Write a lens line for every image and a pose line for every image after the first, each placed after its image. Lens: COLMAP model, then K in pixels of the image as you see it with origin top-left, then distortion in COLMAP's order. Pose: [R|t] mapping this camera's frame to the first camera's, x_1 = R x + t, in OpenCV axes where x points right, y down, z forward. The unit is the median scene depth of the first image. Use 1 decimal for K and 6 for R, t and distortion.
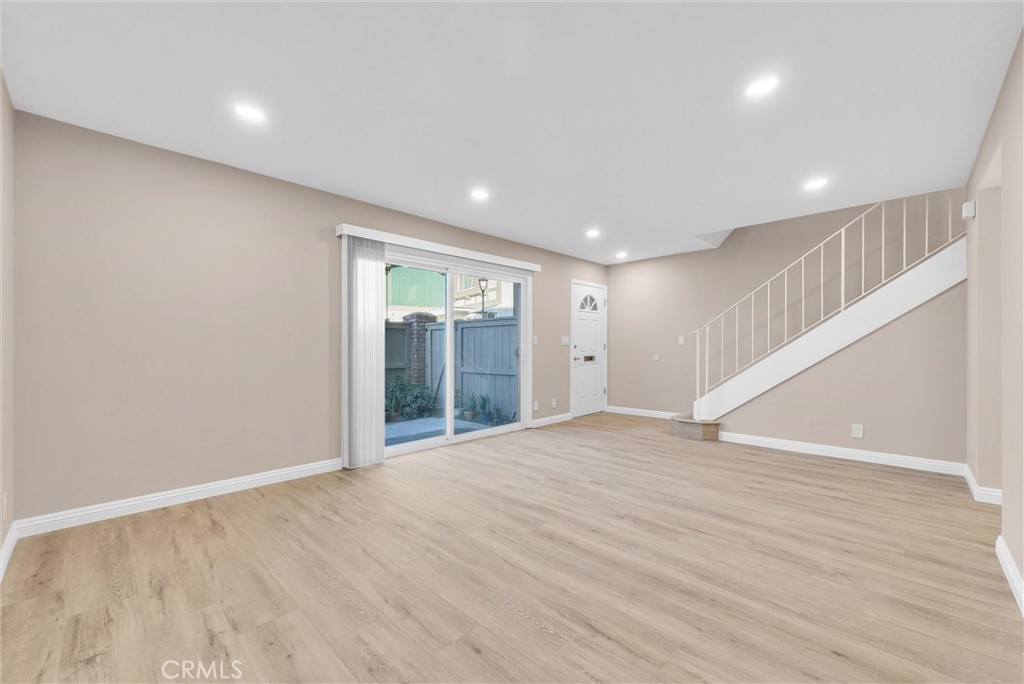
lens RADIAL K [[418.1, 0, 503.3], [0, 418.1, 344.7], [0, 0, 1]] dist [-0.000720, -0.000469]
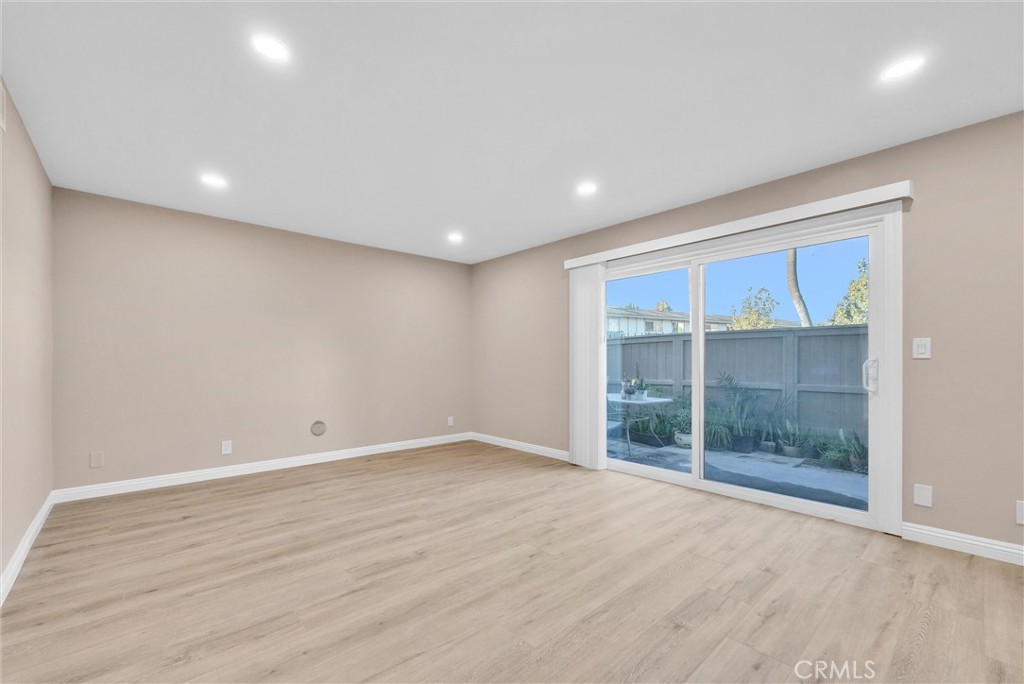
lens RADIAL K [[418.1, 0, 508.4], [0, 418.1, 360.4], [0, 0, 1]] dist [-0.000720, -0.000469]
pose [[-0.059589, 0.000052, -0.998223, 1.086109], [0.003498, 0.999994, -0.000157, 0.003591], [0.998217, -0.003501, -0.059588, 1.165894]]
